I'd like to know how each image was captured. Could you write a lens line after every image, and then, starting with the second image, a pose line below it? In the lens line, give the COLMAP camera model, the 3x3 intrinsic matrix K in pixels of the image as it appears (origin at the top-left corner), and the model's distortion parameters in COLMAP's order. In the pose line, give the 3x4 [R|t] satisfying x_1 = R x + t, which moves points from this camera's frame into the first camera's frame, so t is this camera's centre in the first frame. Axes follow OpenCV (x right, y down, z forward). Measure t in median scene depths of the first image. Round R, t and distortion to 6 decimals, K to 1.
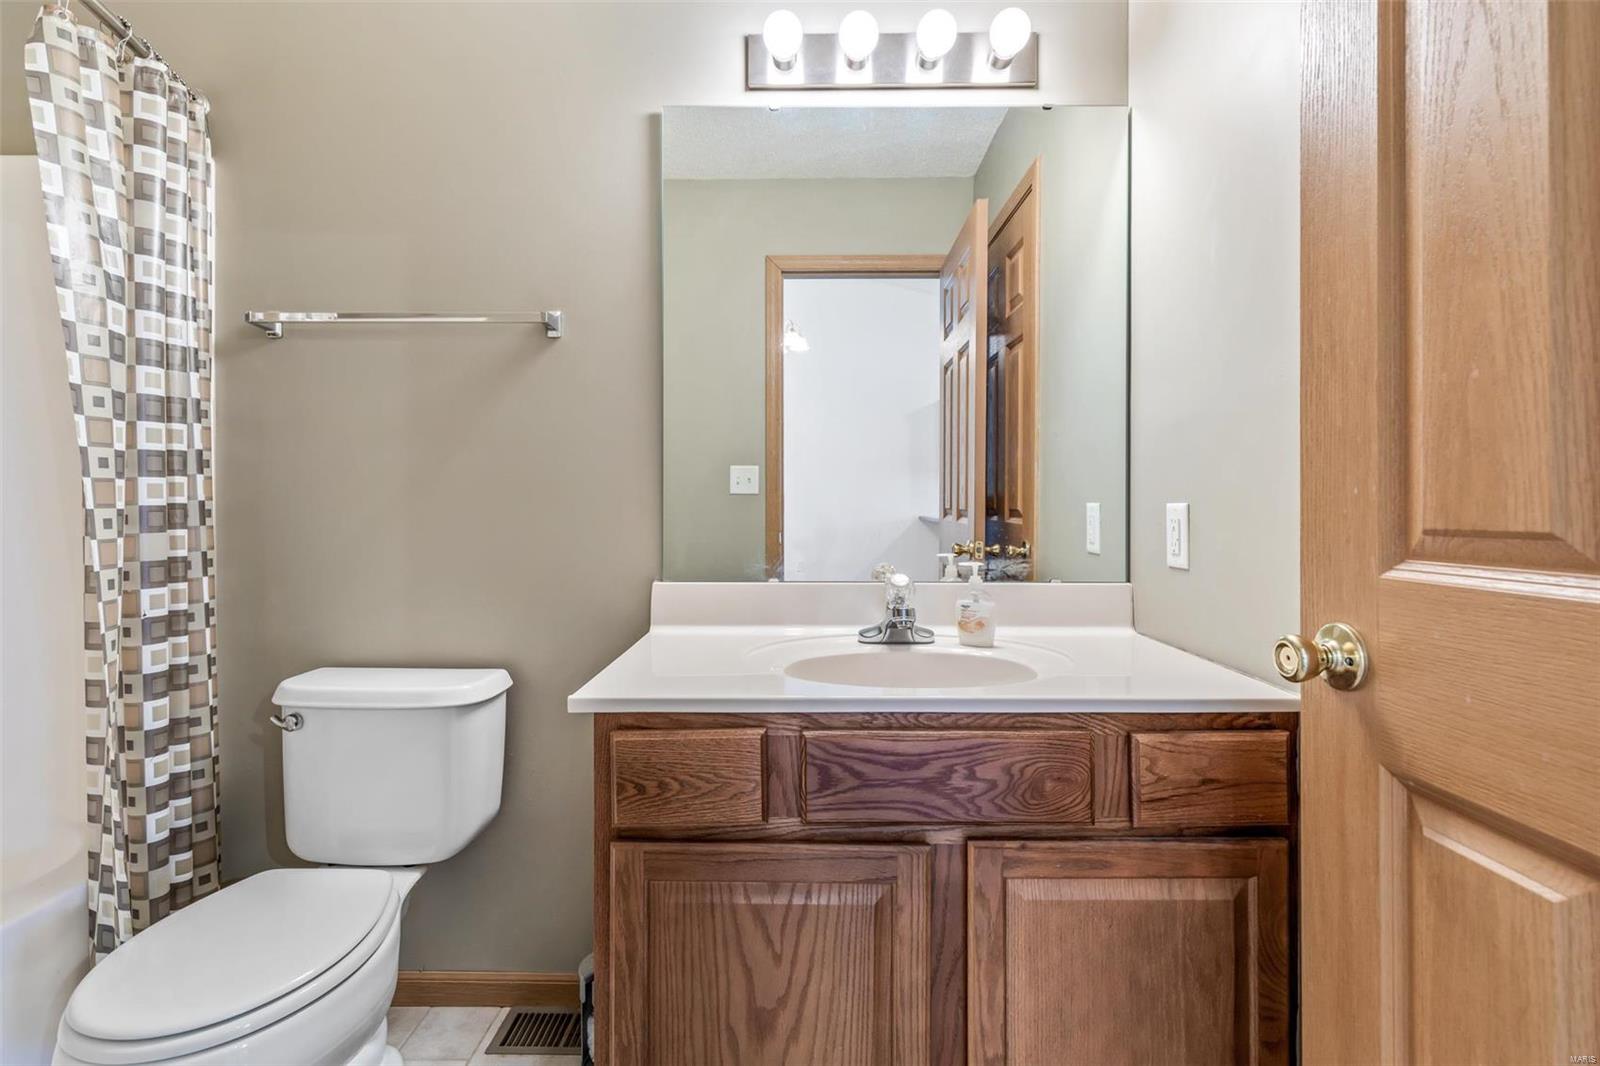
lens RADIAL K [[705.0, 0, 799.5], [0, 705.0, 518.5], [0, 0, 1]] dist [0.003402, -0.000595]
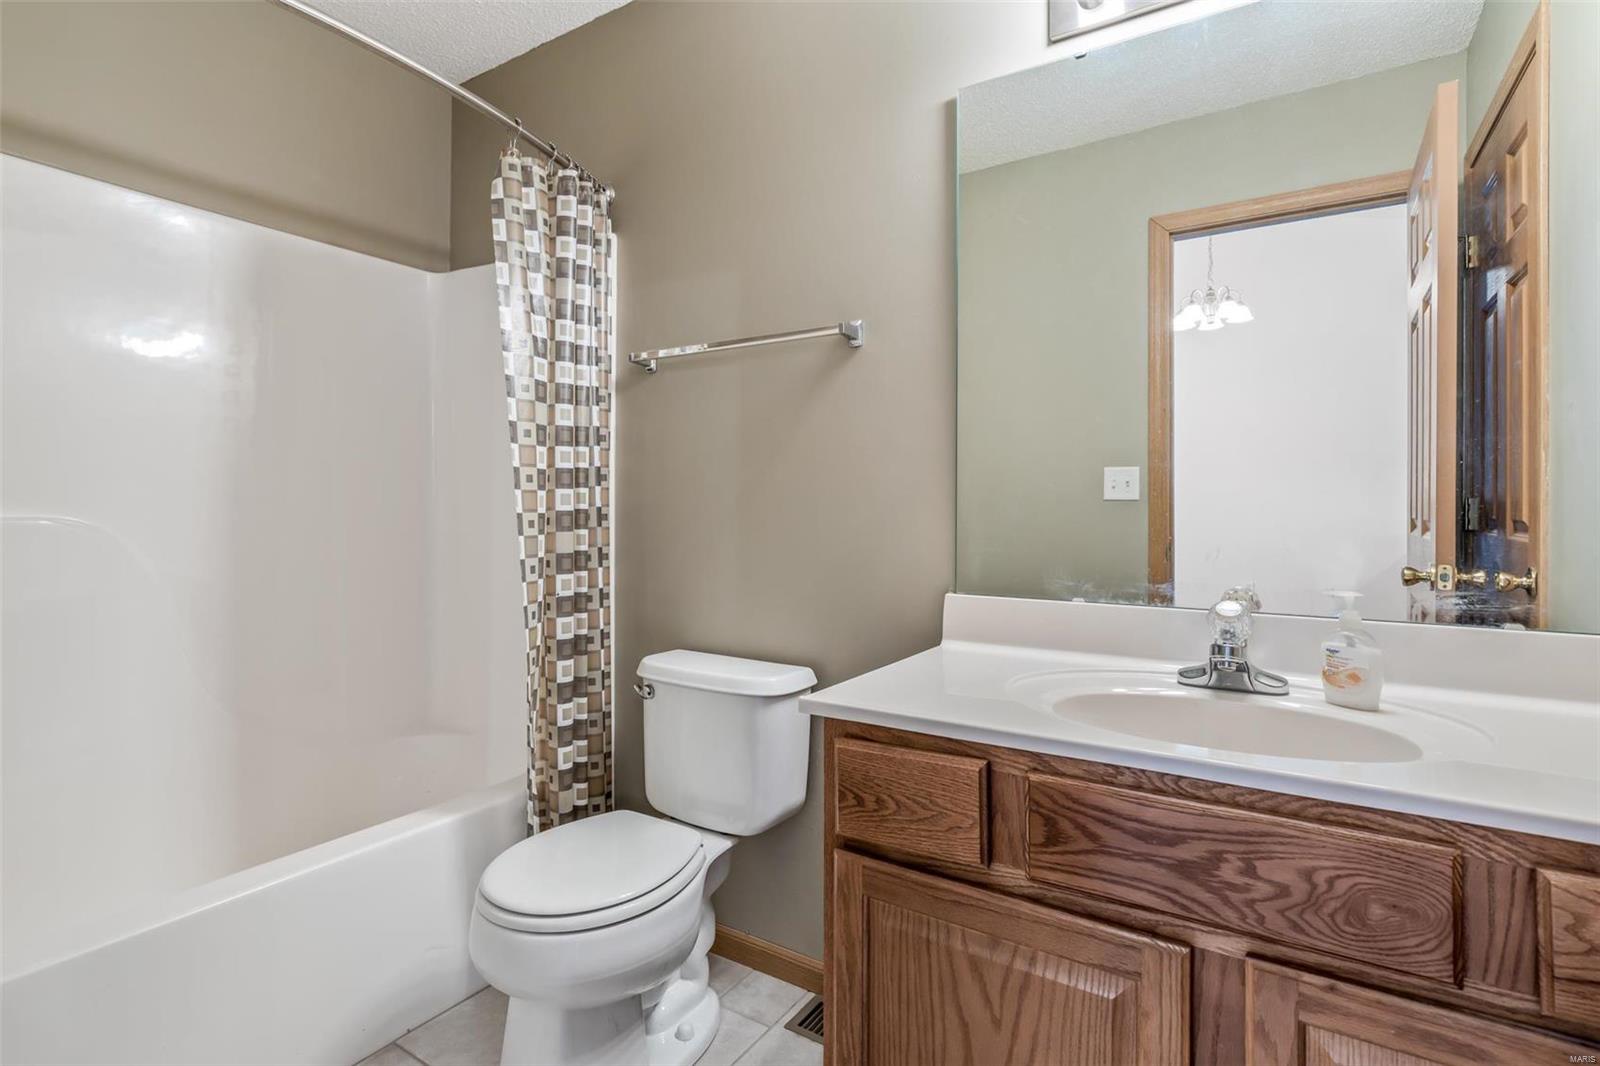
lens RADIAL K [[749.7, 0, 796.6], [0, 749.7, 520.2], [0, 0, 1]] dist [-0.000224, -0.001478]
pose [[0.856099, 0.009744, -0.516720, 0.160638], [-0.014085, 0.999891, -0.004481, -0.000596], [0.516620, 0.011114, 0.856142, 0.039317]]
